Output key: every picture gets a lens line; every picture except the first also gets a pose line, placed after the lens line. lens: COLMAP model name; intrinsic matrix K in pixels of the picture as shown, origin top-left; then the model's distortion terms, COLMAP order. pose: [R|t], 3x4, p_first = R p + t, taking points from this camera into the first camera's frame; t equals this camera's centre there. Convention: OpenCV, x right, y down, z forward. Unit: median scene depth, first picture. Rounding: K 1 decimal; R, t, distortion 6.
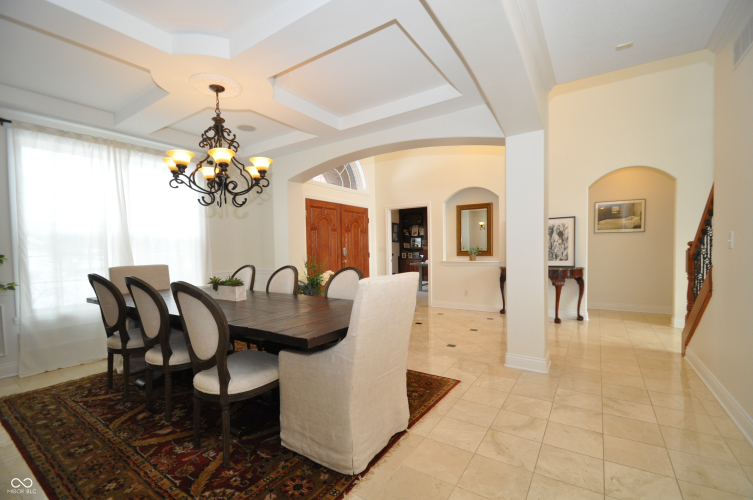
lens RADIAL K [[330.2, 0, 375.9], [0, 330.2, 262.0], [0, 0, 1]] dist [0.009480, -0.014366]
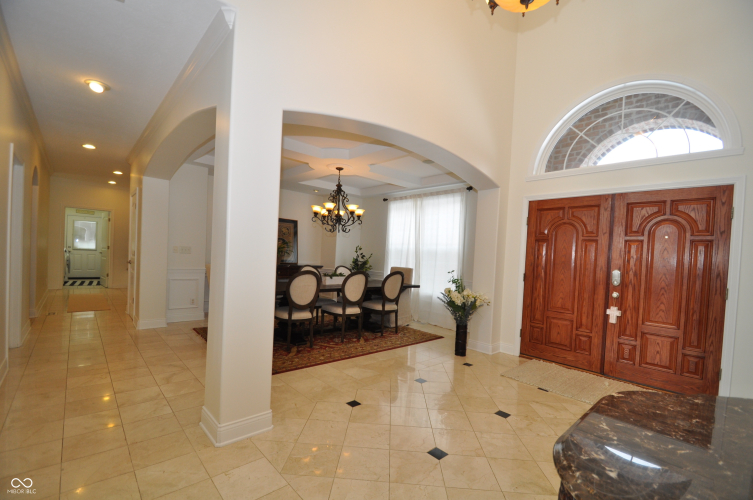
lens RADIAL K [[330.2, 0, 375.9], [0, 330.2, 262.0], [0, 0, 1]] dist [0.009480, -0.014366]
pose [[-0.246532, 0.028473, -0.968716, 1.267440], [-0.083850, 0.995193, 0.050590, -0.120077], [0.965500, 0.093699, -0.242960, 1.707109]]
